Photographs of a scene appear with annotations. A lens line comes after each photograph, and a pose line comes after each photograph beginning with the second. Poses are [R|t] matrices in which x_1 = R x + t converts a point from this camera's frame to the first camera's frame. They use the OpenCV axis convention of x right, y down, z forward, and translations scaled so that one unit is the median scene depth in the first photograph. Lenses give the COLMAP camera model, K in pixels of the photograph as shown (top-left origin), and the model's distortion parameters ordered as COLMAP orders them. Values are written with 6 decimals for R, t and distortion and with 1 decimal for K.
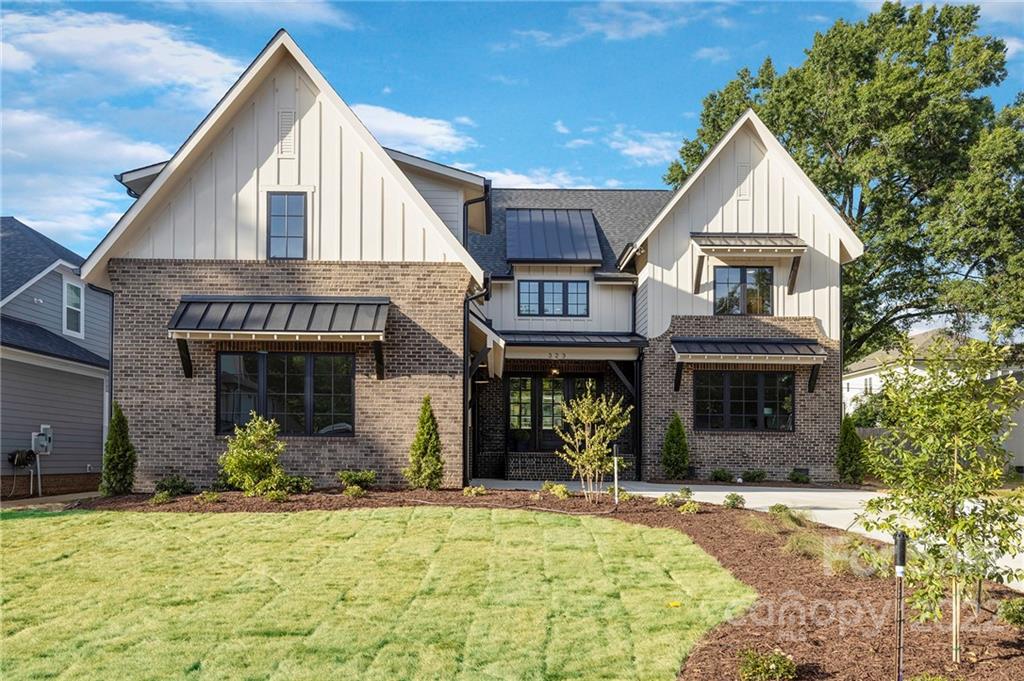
lens RADIAL K [[640.4, 0, 512.0], [0, 640.4, 340.5], [0, 0, 1]] dist [-0.003148, -0.000572]
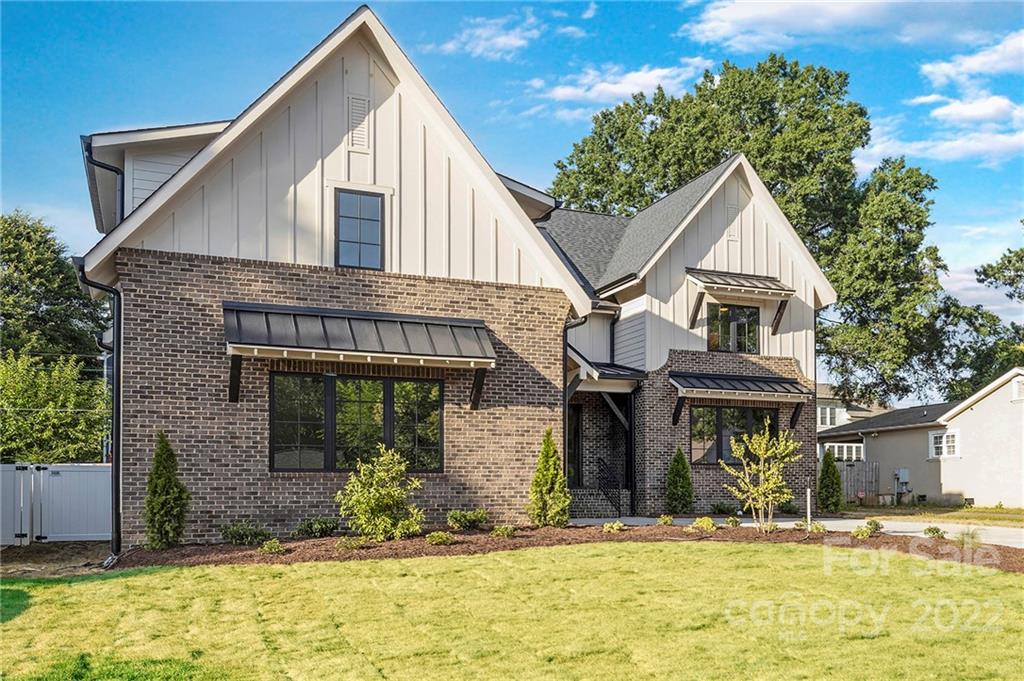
lens RADIAL K [[748.9, 0, 523.2], [0, 748.9, 348.8], [0, 0, 1]] dist [0.002127, 0.000213]
pose [[0.941951, 0.048745, 0.332194, -0.464304], [-0.043742, 0.998789, -0.022526, -0.004795], [-0.332890, 0.006688, 0.942942, -0.031947]]
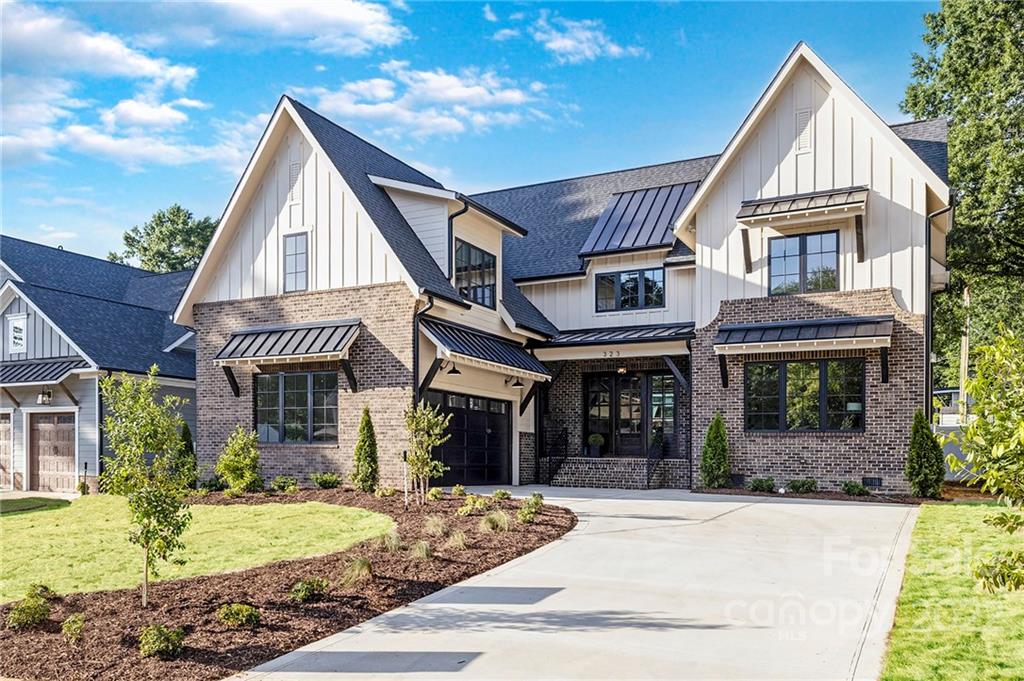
lens RADIAL K [[730.1, 0, 512.0], [0, 730.1, 340.5], [0, 0, 1]] dist [-0.000622, -0.000763]
pose [[0.899646, -0.070013, -0.430970, 0.550548], [0.075722, 0.997121, -0.003919, -0.004027], [0.430003, -0.029108, 0.902358, -0.027509]]
